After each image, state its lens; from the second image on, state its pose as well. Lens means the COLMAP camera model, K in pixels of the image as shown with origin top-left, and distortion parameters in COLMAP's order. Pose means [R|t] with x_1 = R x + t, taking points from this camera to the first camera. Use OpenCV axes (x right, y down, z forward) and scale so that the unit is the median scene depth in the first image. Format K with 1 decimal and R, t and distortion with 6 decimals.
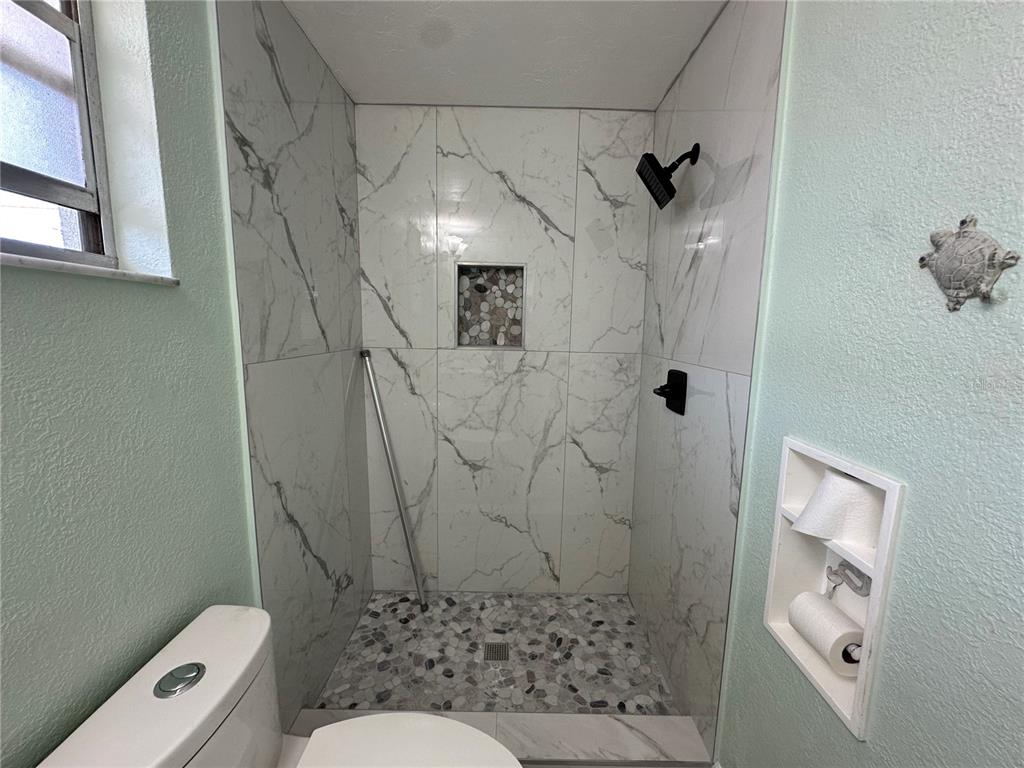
lens RADIAL K [[408.0, 0, 511.9], [0, 408.0, 386.1], [0, 0, 1]] dist [-0.002084, 0.000308]
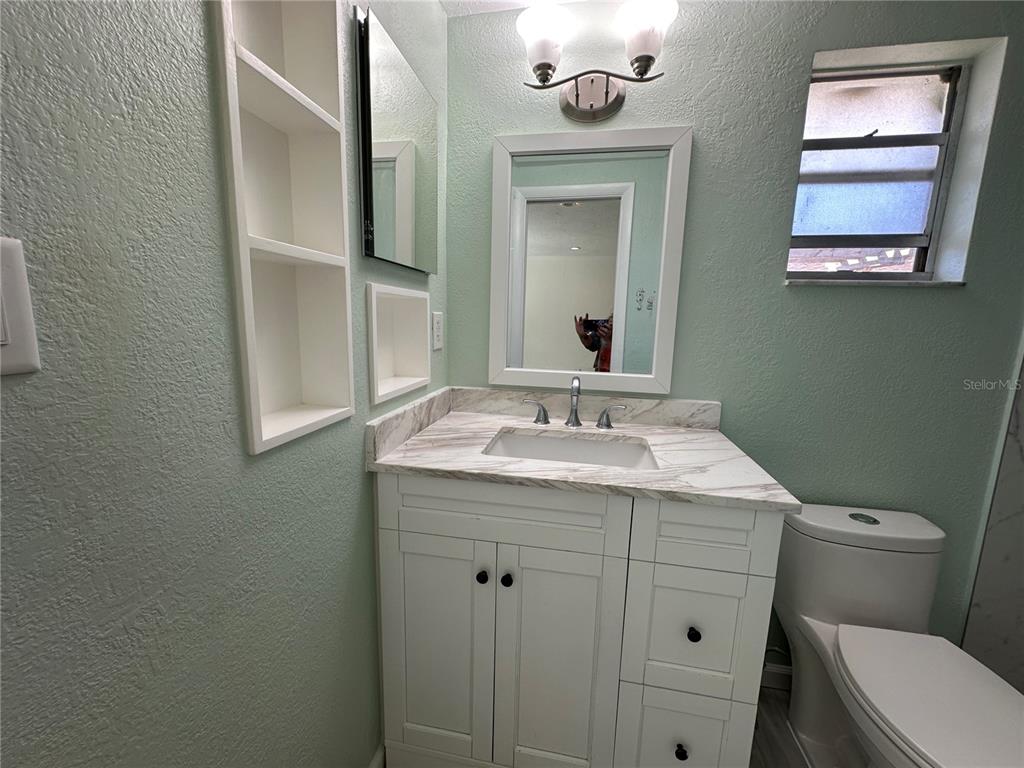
lens RADIAL K [[408.0, 0, 508.3], [0, 408.0, 384.4], [0, 0, 1]] dist [-0.002084, 0.000308]
pose [[-0.177851, 0.131242, -0.975266, 0.393957], [-0.170518, 0.971964, 0.161894, 0.055722], [0.969171, 0.195093, -0.150485, -0.114381]]
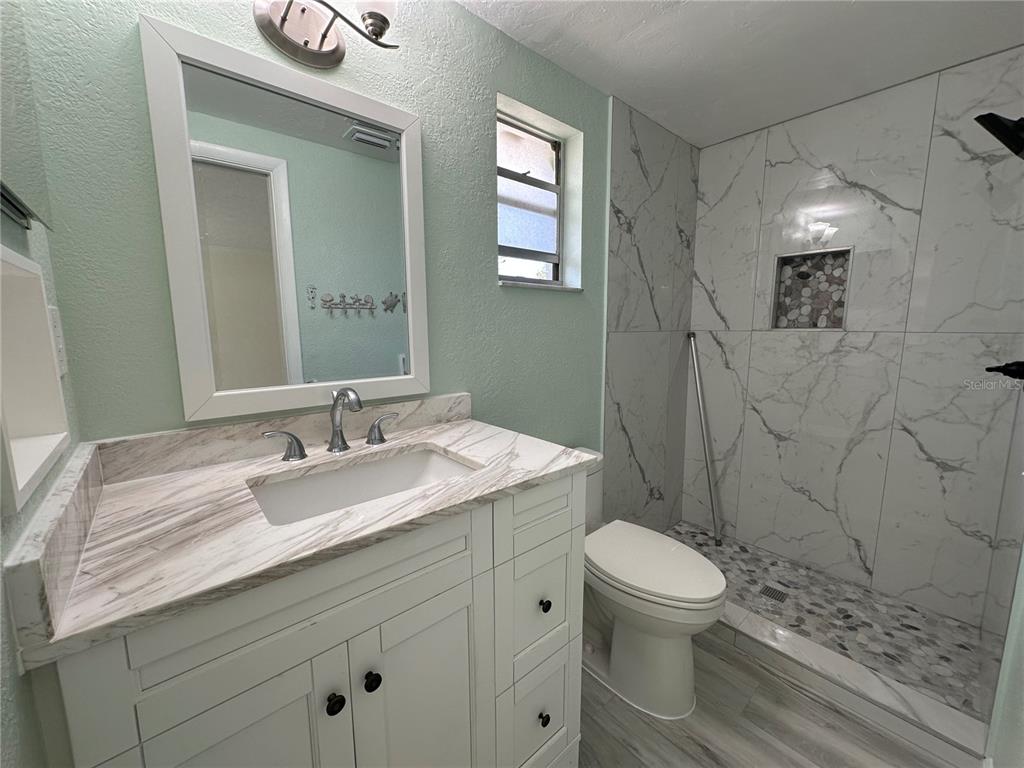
lens RADIAL K [[408.0, 0, 516.6], [0, 408.0, 384.6], [0, 0, 1]] dist [-0.002084, 0.000308]
pose [[0.665767, 0.082739, -0.741559, 0.260656], [-0.089854, 0.995491, 0.030401, 0.092354], [0.740730, 0.046392, 0.670199, -0.302150]]
